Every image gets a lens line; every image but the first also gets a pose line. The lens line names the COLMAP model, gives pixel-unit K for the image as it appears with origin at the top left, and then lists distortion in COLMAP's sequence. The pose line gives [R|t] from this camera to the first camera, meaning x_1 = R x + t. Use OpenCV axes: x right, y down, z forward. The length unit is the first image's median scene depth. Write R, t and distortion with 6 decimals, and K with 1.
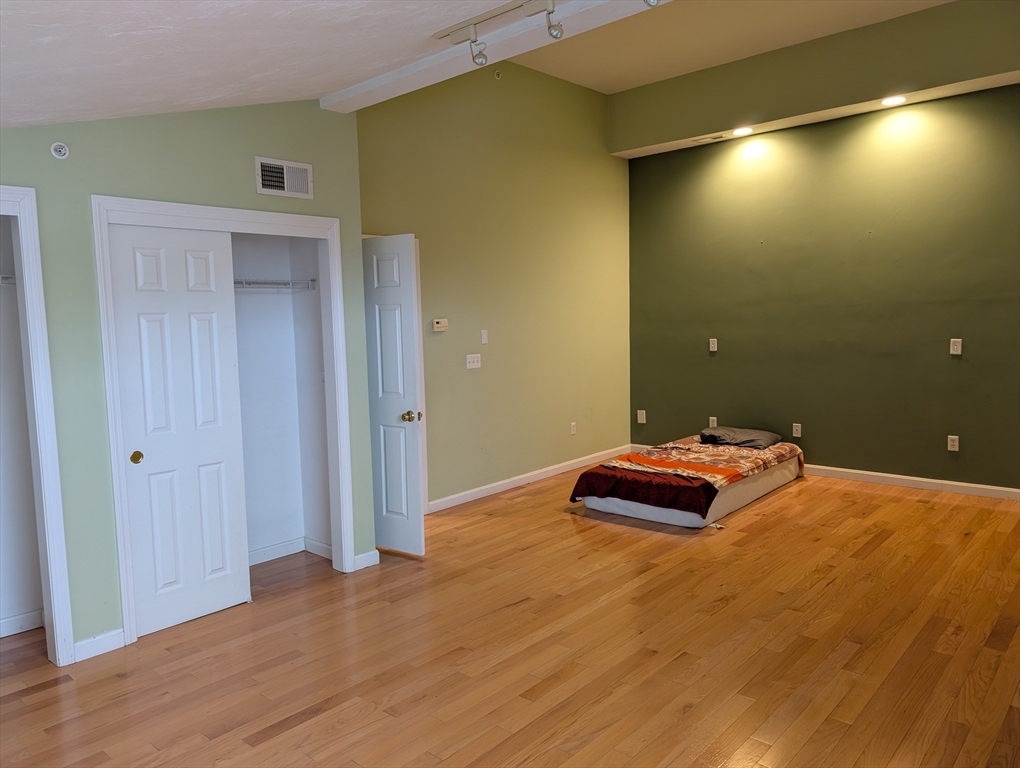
lens RADIAL K [[725.2, 0, 495.5], [0, 725.2, 380.9], [0, 0, 1]] dist [0.037079, -0.033082]
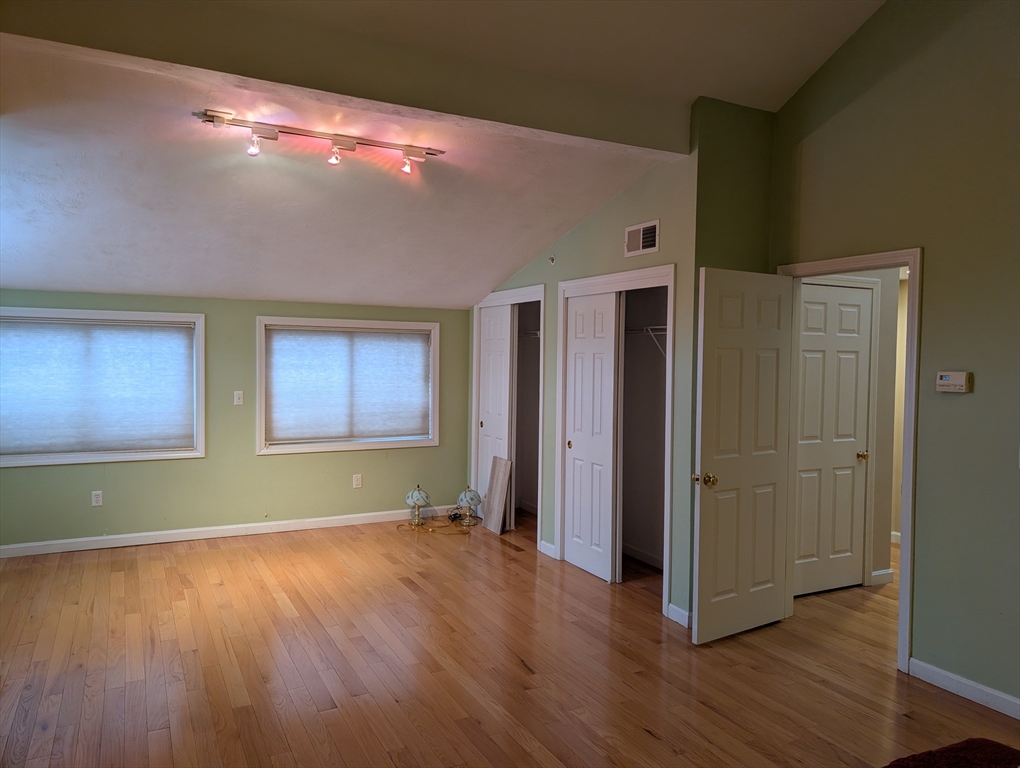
lens RADIAL K [[725.2, 0, 509.0], [0, 725.2, 377.2], [0, 0, 1]] dist [0.037079, -0.033082]
pose [[-0.339267, 0.050458, -0.939336, 0.826799], [-0.092976, 0.991872, 0.086861, -0.132537], [0.936084, 0.116805, -0.331818, 1.143318]]
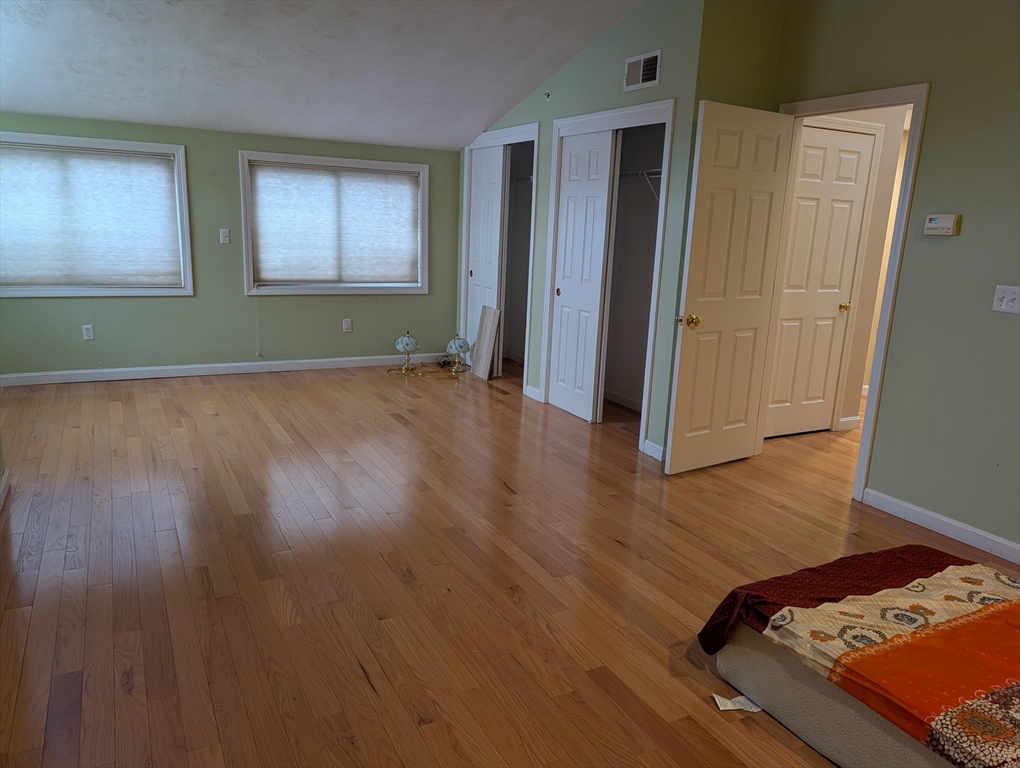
lens RADIAL K [[725.2, 0, 510.9], [0, 725.2, 382.1], [0, 0, 1]] dist [0.037079, -0.033082]
pose [[-0.327550, 0.221497, -0.918504, 0.840917], [-0.120290, 0.954446, 0.273061, -0.100607], [0.937145, 0.199928, -0.285985, 1.154813]]
